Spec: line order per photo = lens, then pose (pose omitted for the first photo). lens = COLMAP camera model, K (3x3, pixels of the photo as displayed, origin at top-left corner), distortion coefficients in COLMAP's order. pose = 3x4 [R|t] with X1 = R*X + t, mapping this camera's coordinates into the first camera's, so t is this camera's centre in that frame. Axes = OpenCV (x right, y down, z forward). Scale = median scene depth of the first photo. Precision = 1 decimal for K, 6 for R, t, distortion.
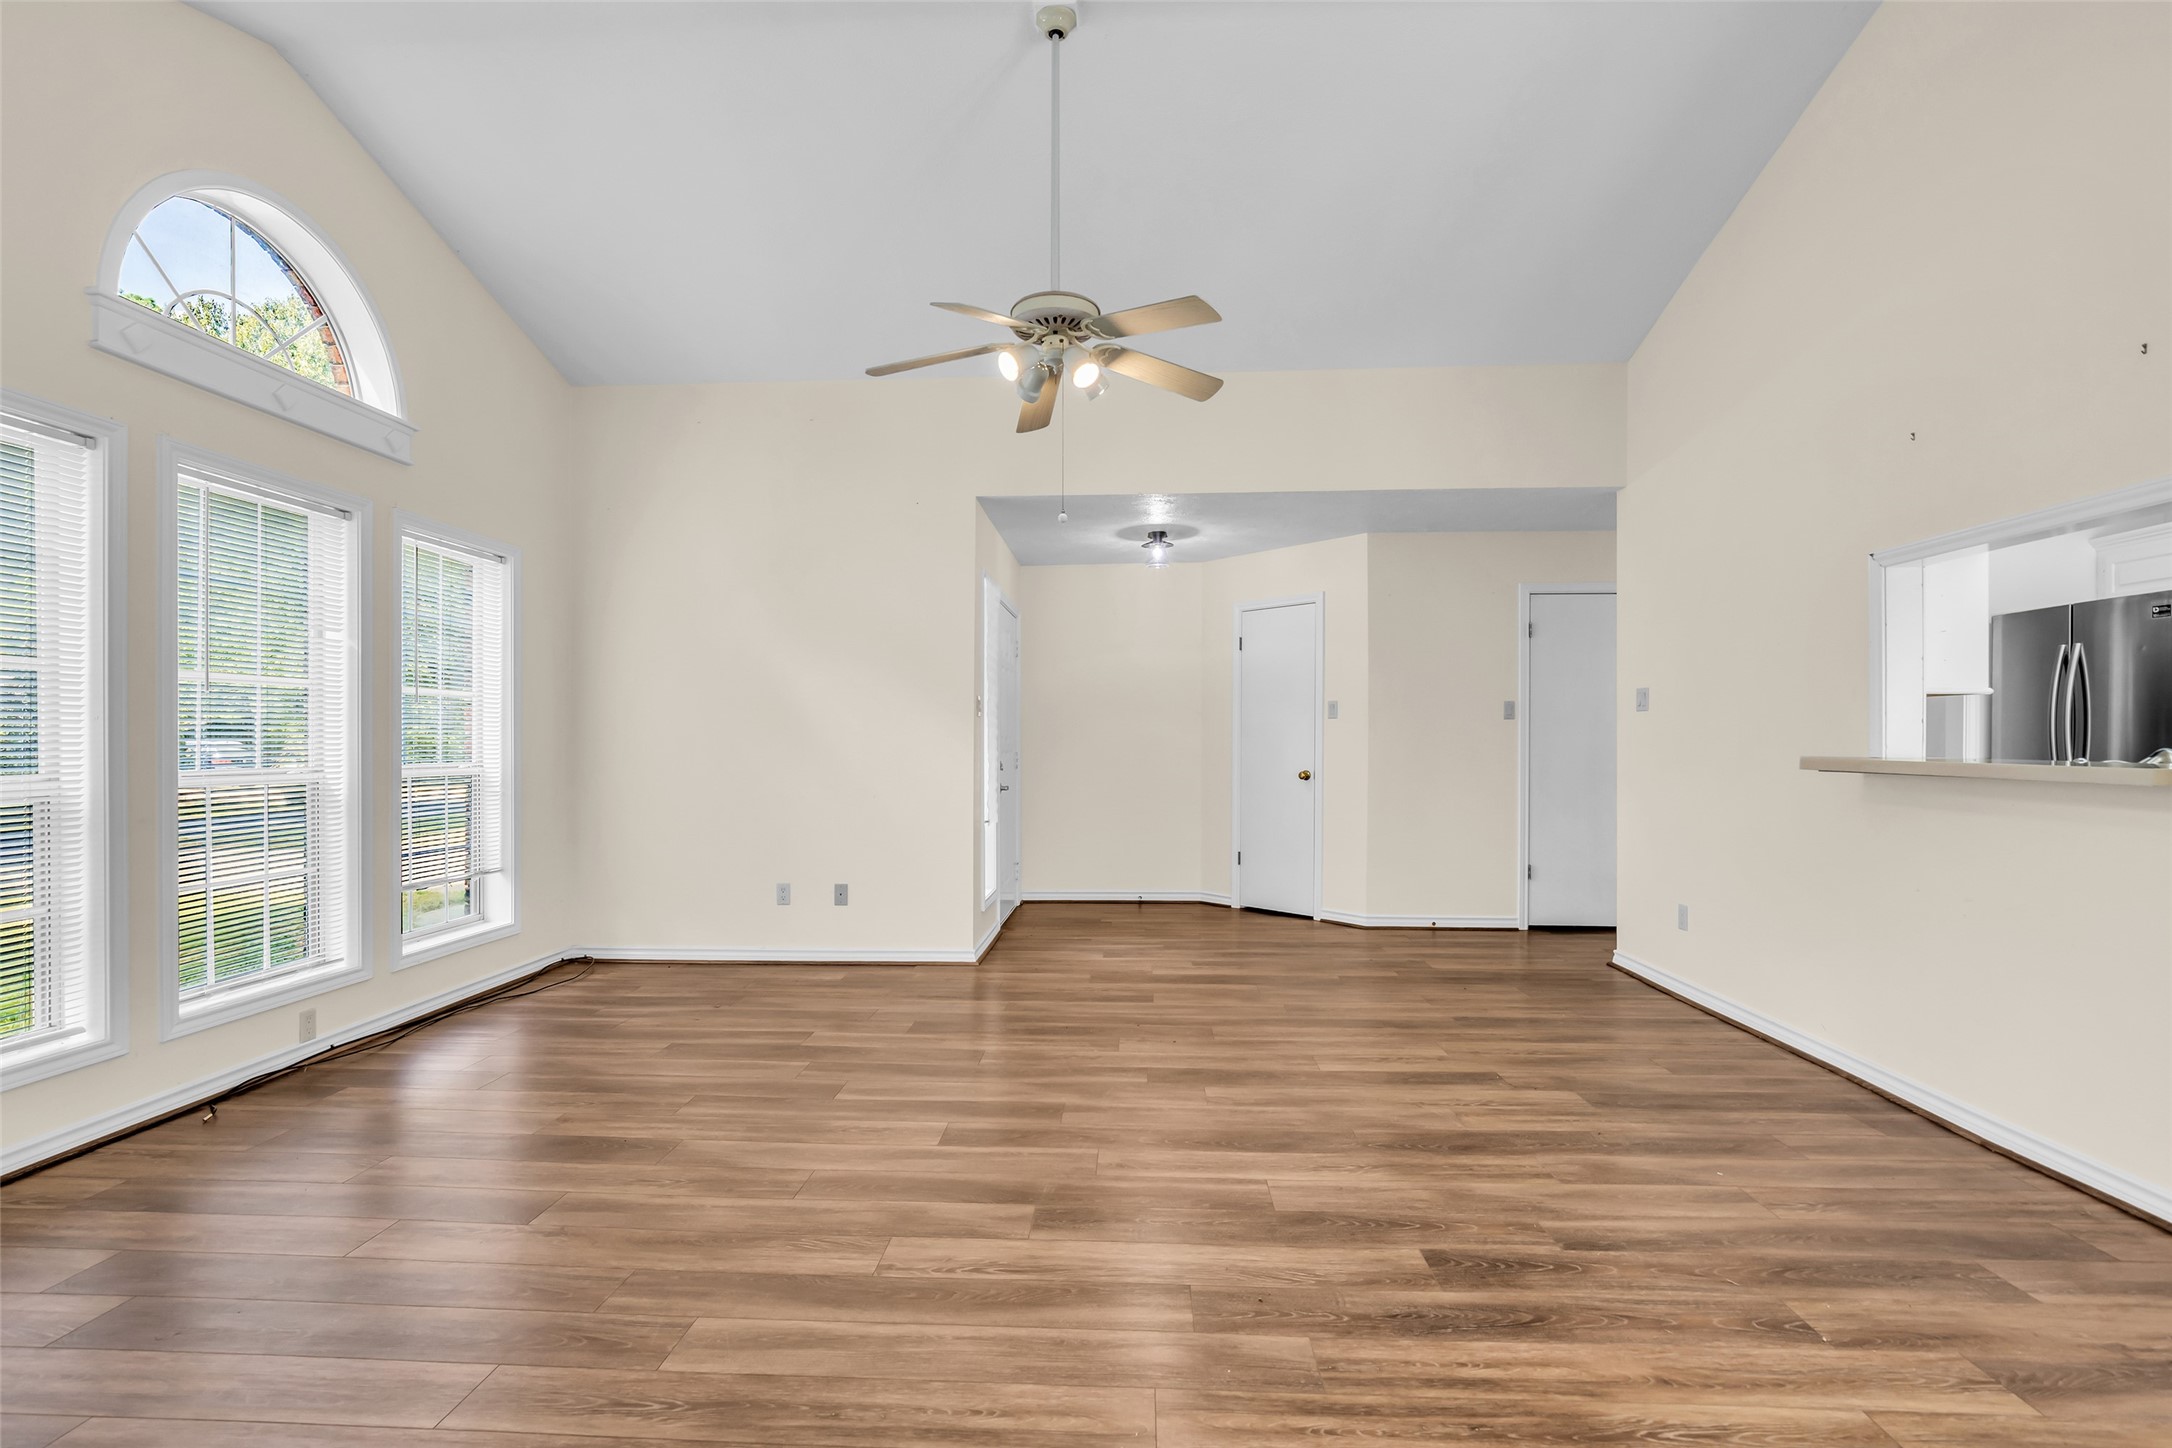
lens RADIAL K [[1010.6, 0, 1085.7], [0, 1010.6, 743.4], [0, 0, 1]] dist [-0.010912, 0.001212]
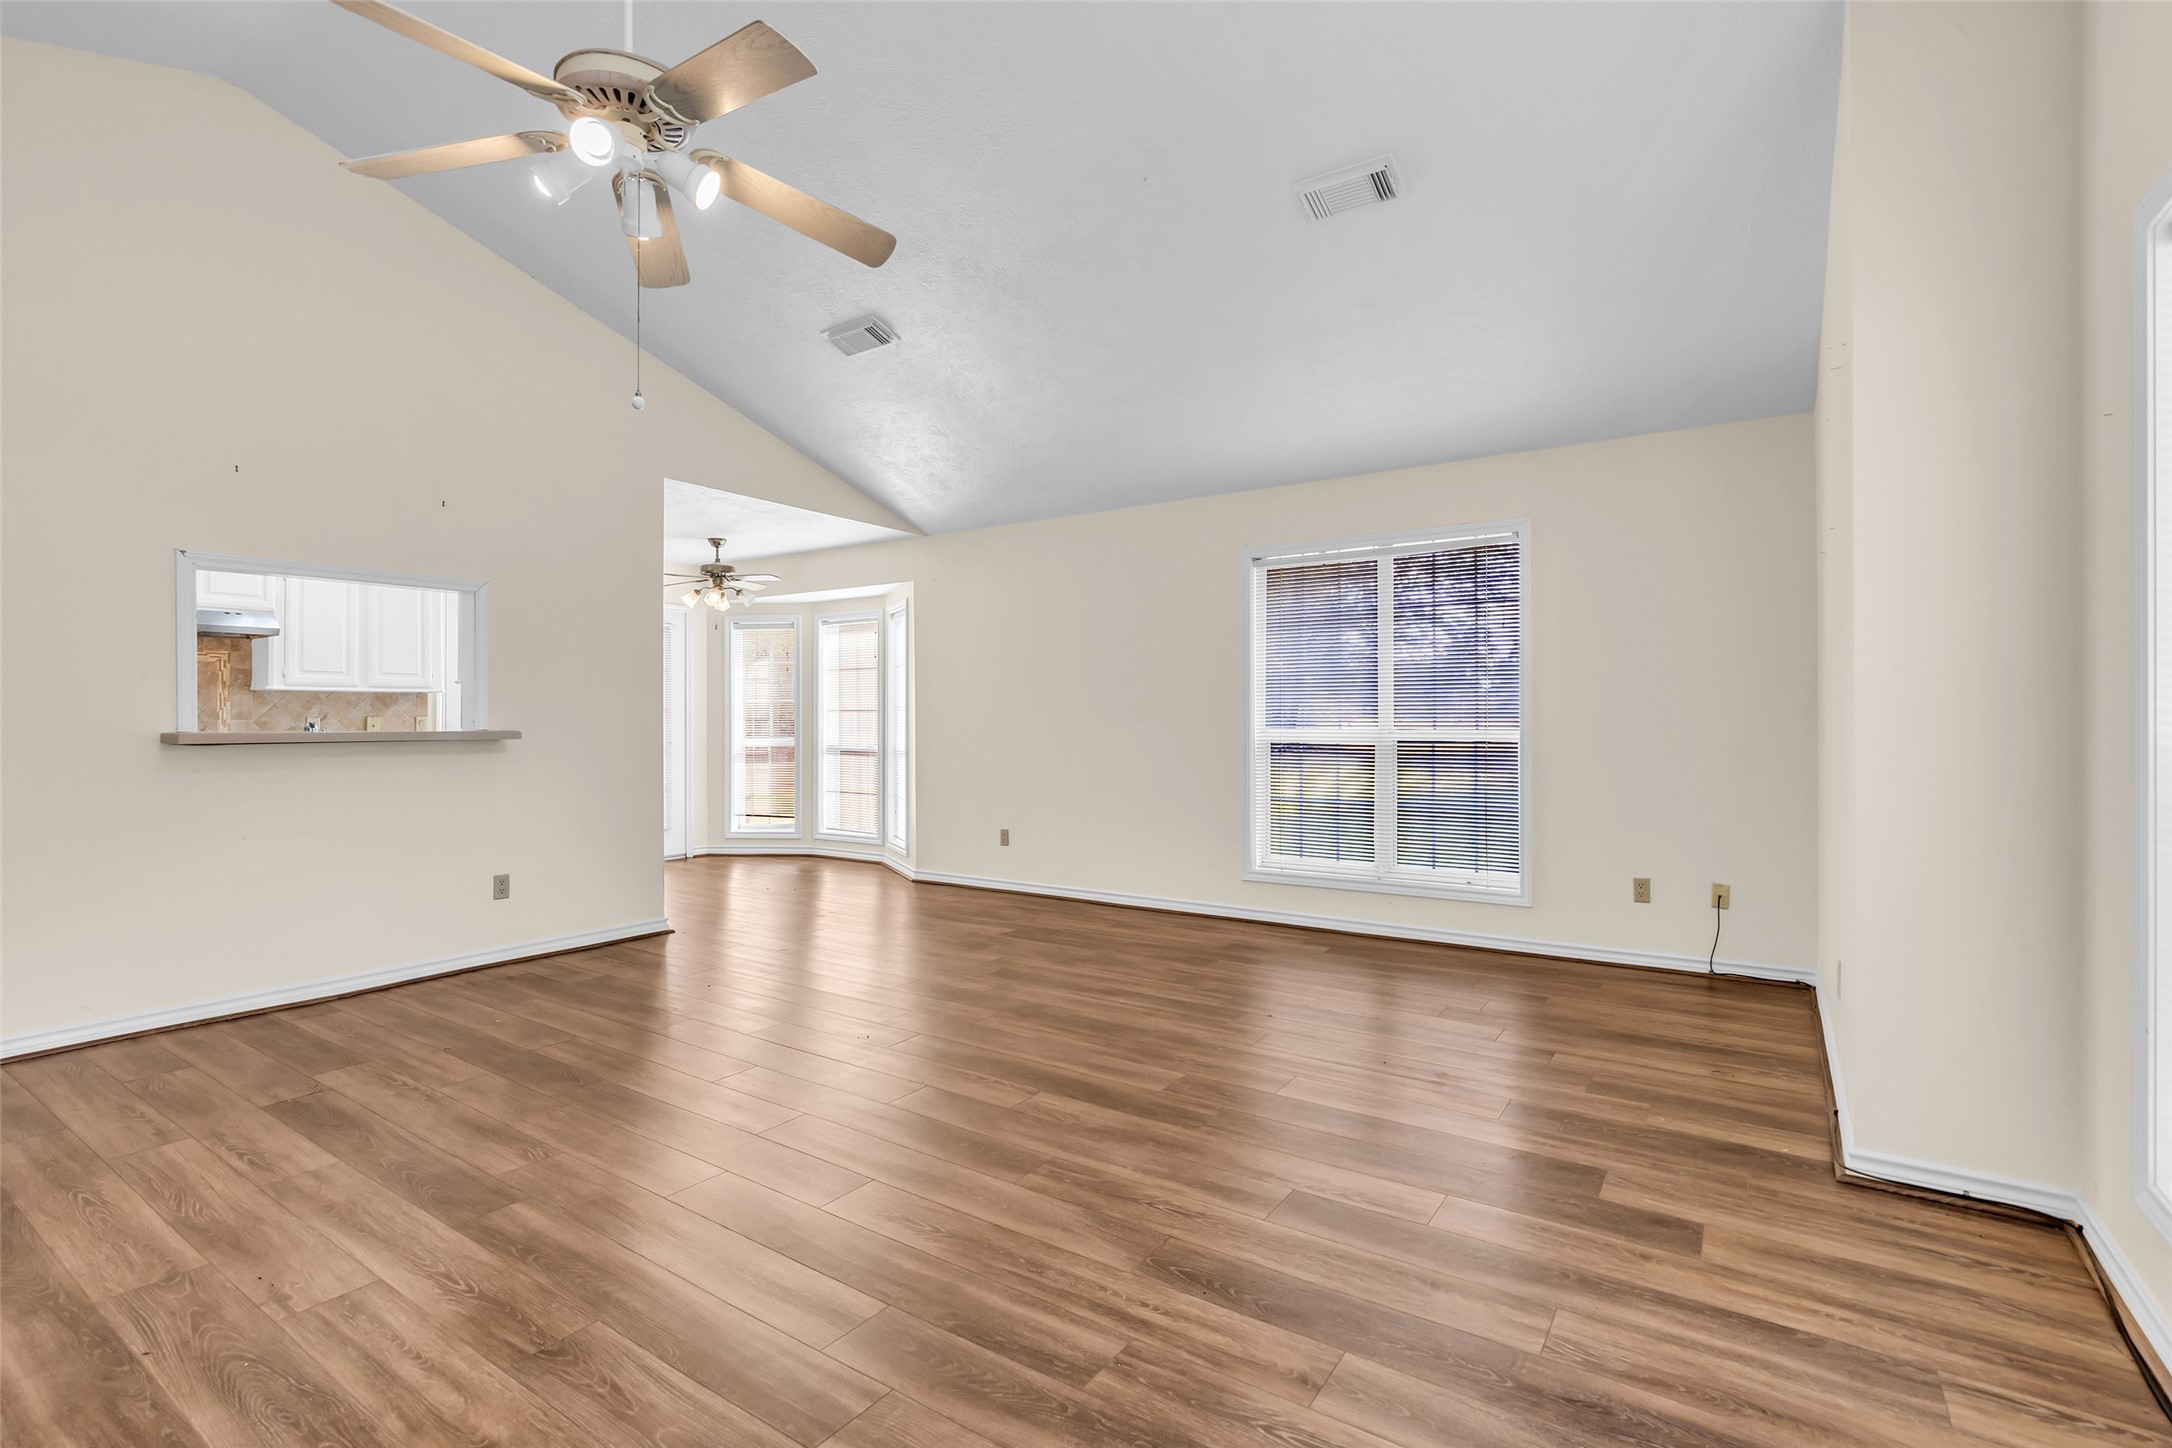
lens RADIAL K [[1000.9, 0, 1083.0], [0, 1000.9, 722.3], [0, 0, 1]] dist [-0.018052, 0.005534]
pose [[-0.855540, -0.000677, 0.517736, -0.607237], [0.003447, 0.999970, 0.007003, -0.000803], [-0.517725, 0.007776, -0.855512, 1.334742]]
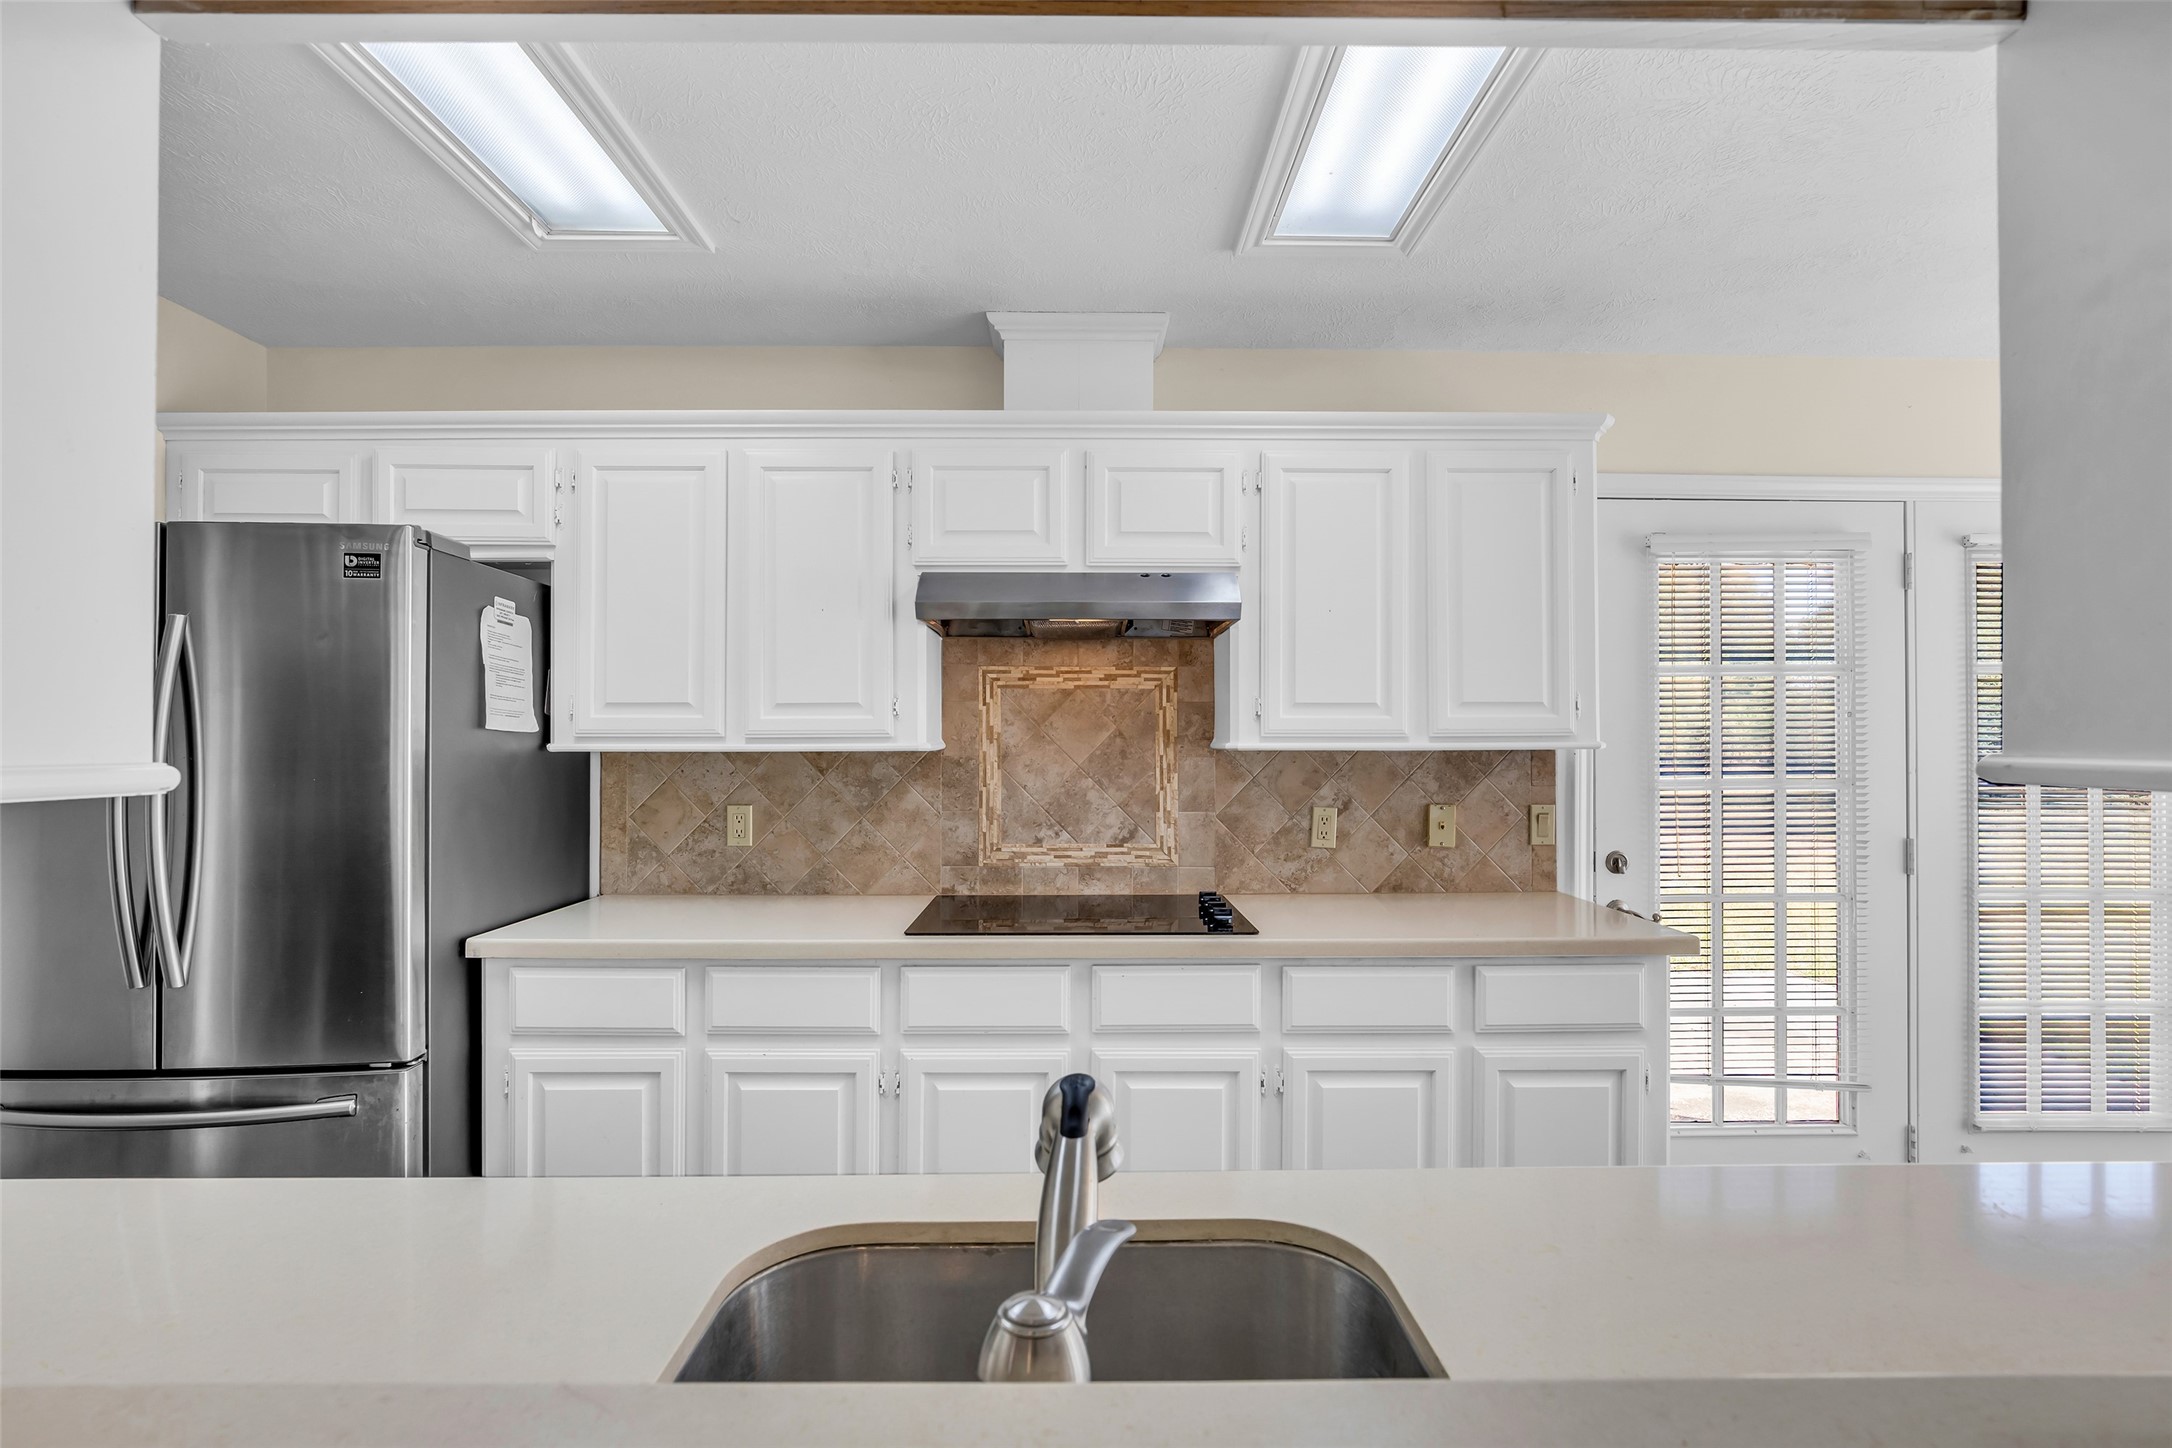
lens RADIAL K [[1011.1, 0, 1086.0], [0, 1011.1, 724.0], [0, 0, 1]] dist [-0.010524, 0.001210]
pose [[-0.069436, 0.013698, 0.997492, 0.659399], [0.002923, 0.999904, -0.013527, -0.055966], [-0.997582, 0.001976, -0.069470, 0.791772]]
